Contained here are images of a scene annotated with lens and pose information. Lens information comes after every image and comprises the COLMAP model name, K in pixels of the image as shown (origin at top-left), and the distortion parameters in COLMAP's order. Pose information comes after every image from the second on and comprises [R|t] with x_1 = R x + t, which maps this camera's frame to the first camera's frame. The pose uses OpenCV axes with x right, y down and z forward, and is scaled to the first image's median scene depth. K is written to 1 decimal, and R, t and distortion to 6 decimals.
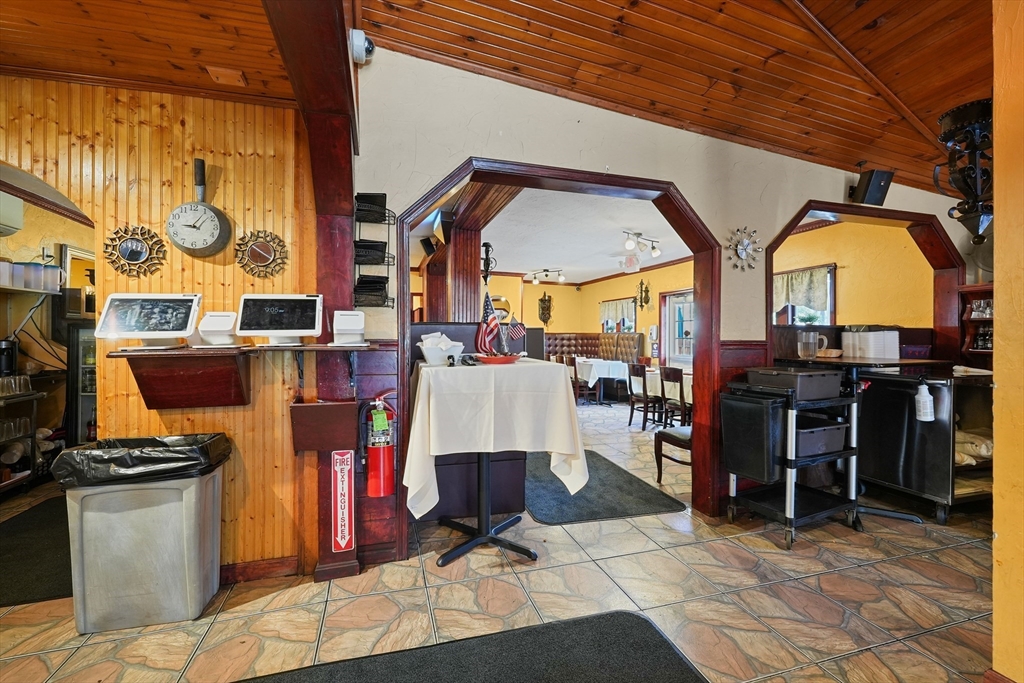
lens RADIAL K [[431.5, 0, 512.8], [0, 431.5, 337.5], [0, 0, 1]] dist [-0.005111, -0.000132]
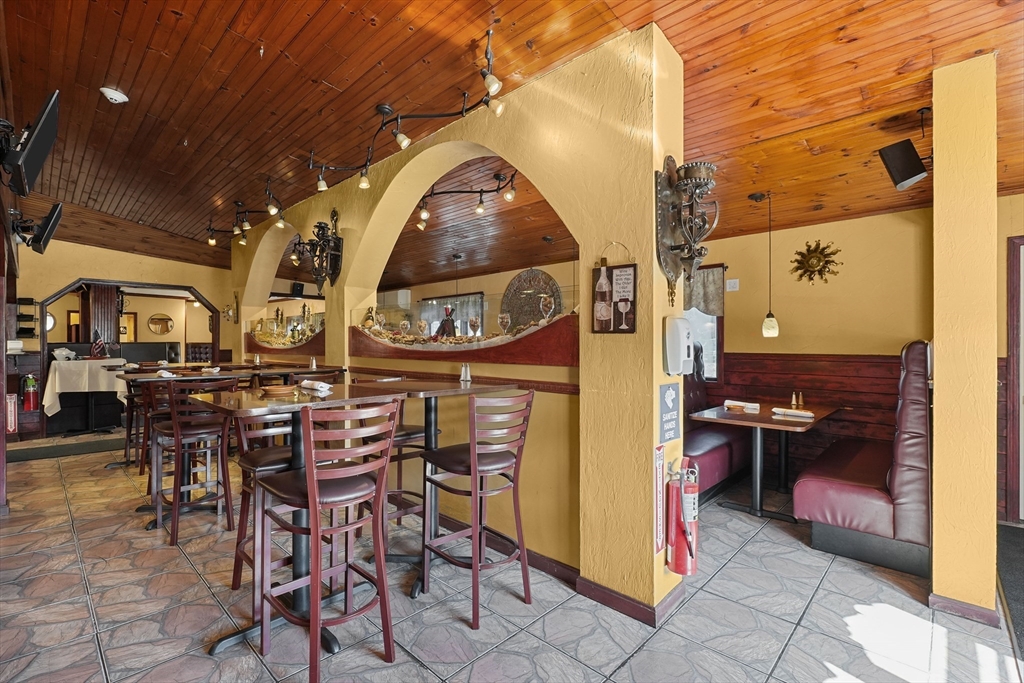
lens RADIAL K [[458.9, 0, 514.6], [0, 458.9, 341.9], [0, 0, 1]] dist [-0.000623, 0.000108]
pose [[0.872812, -0.005109, 0.488029, 0.252347], [0.006286, 0.999980, -0.000773, -0.008578], [-0.488016, 0.003742, 0.872827, -0.804905]]
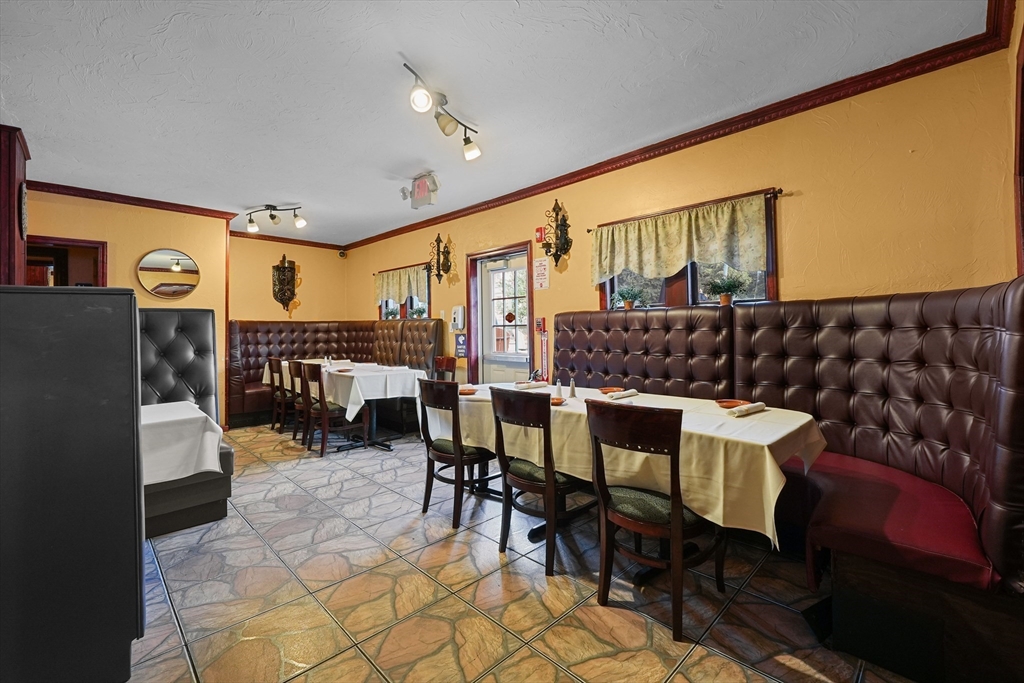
lens RADIAL K [[431.5, 0, 515.7], [0, 431.5, 330.7], [0, 0, 1]] dist [-0.005111, -0.000132]
pose [[0.885379, -0.014620, 0.464640, 0.108776], [0.013923, 0.999891, 0.004931, 0.005862], [-0.464661, 0.002103, 0.885486, 0.409233]]
